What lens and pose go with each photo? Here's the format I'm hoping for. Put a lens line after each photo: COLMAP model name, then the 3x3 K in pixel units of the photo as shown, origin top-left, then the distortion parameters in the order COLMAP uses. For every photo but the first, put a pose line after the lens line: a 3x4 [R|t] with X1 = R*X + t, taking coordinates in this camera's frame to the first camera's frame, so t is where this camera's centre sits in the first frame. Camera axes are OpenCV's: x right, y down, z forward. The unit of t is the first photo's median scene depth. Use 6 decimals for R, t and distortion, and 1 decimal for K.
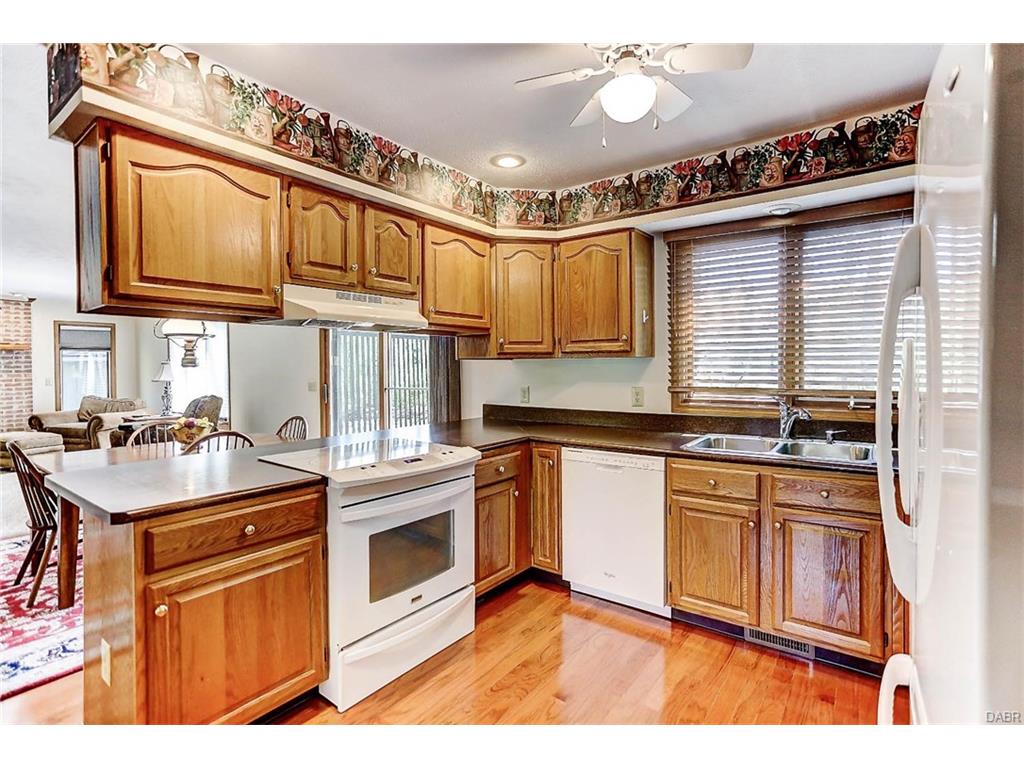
lens RADIAL K [[495.9, 0, 522.2], [0, 495.9, 375.5], [0, 0, 1]] dist [-0.018950, 0.006235]
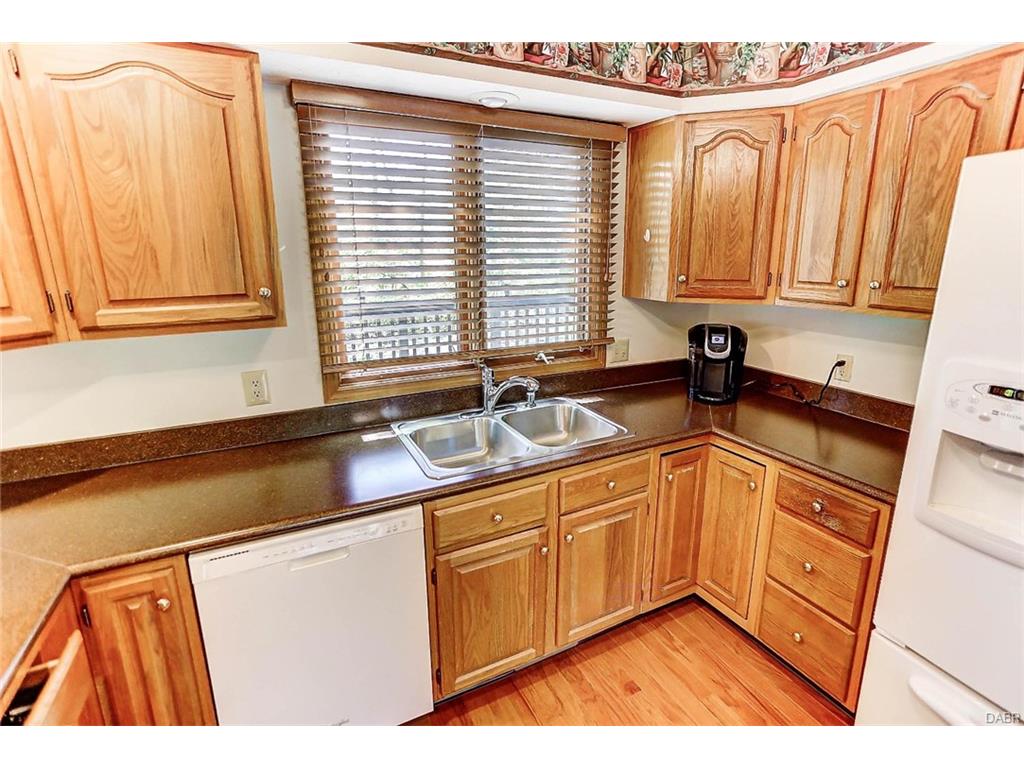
lens RADIAL K [[495.9, 0, 513.7], [0, 495.9, 370.5], [0, 0, 1]] dist [-0.018950, 0.006235]
pose [[0.468209, -0.207411, 0.858930, -0.123170], [0.019052, 0.974204, 0.224862, -0.110888], [-0.883412, -0.088919, 0.460083, 0.567292]]
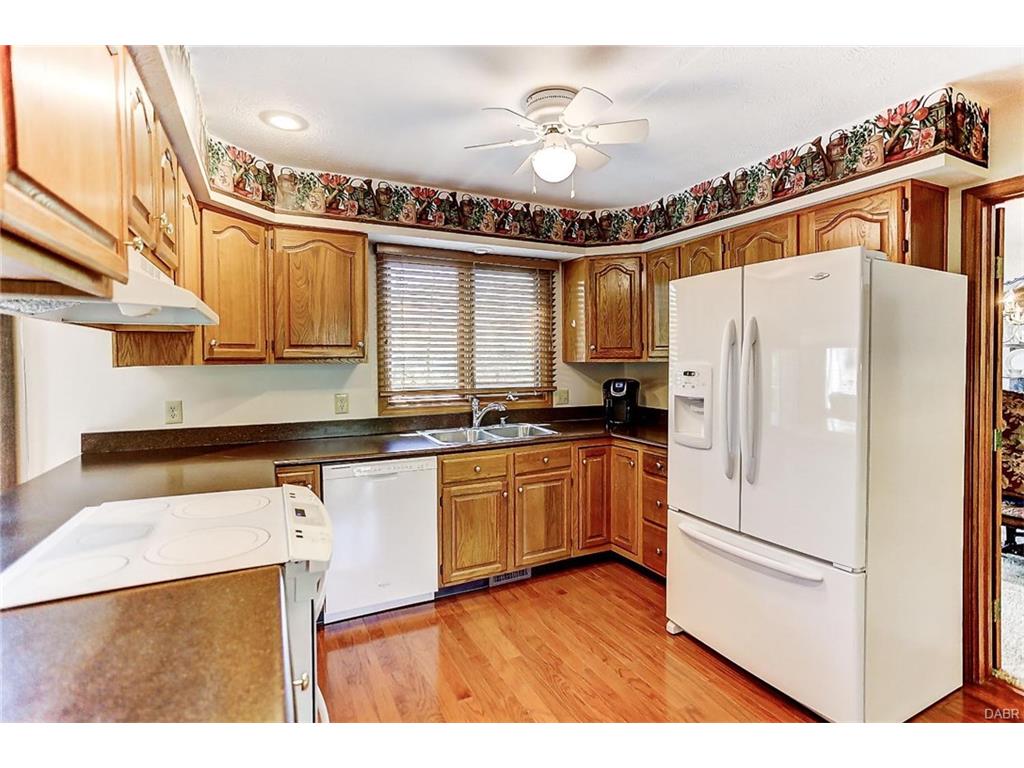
lens RADIAL K [[495.9, 0, 511.9], [0, 495.9, 374.9], [0, 0, 1]] dist [-0.018950, 0.006235]
pose [[0.469964, -0.026207, 0.882296, -0.538168], [0.017433, 0.999640, 0.020407, -0.032203], [-0.882513, 0.005790, 0.470252, 0.289120]]
